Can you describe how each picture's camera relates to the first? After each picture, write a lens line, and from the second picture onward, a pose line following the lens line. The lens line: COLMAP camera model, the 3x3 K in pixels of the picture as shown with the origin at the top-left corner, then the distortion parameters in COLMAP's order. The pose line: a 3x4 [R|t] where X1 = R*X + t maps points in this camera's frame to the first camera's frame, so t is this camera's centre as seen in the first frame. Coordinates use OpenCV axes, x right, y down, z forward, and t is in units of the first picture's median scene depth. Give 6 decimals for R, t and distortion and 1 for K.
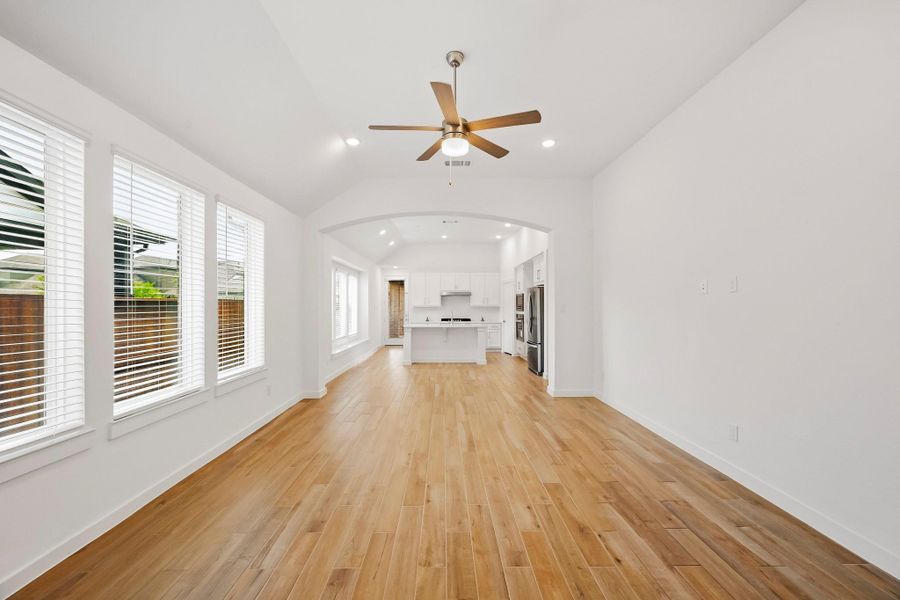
lens RADIAL K [[356.9, 0, 448.0], [0, 356.9, 301.0], [0, 0, 1]] dist [0.000703, -0.000655]
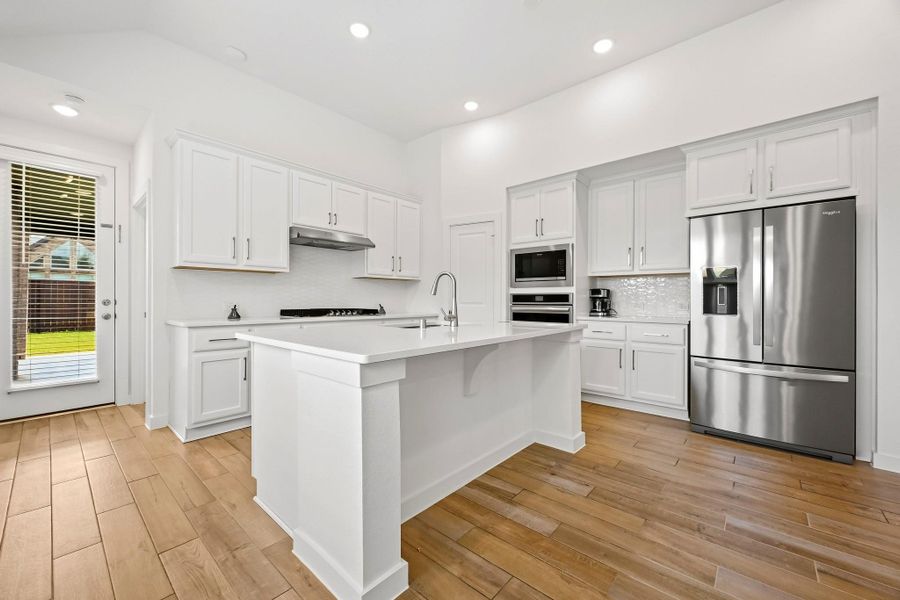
lens RADIAL K [[356.9, 0, 449.7], [0, 356.9, 299.4], [0, 0, 1]] dist [0.000703, -0.000655]
pose [[0.675694, 0.006915, 0.737150, -0.470357], [-0.016027, 0.999857, 0.005312, 0.107324], [-0.737008, -0.015403, 0.675708, 1.993122]]
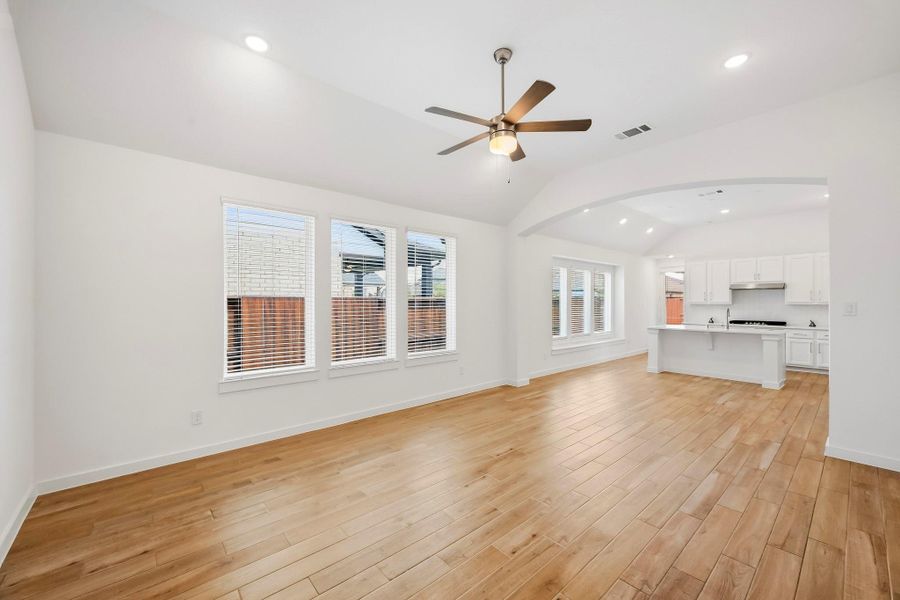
lens RADIAL K [[356.9, 0, 449.3], [0, 356.9, 300.2], [0, 0, 1]] dist [0.000703, -0.000655]
pose [[0.646826, -0.002347, -0.762634, 0.500694], [0.009771, 0.999939, 0.005211, -0.006661], [0.762575, -0.010822, 0.646809, 0.179836]]
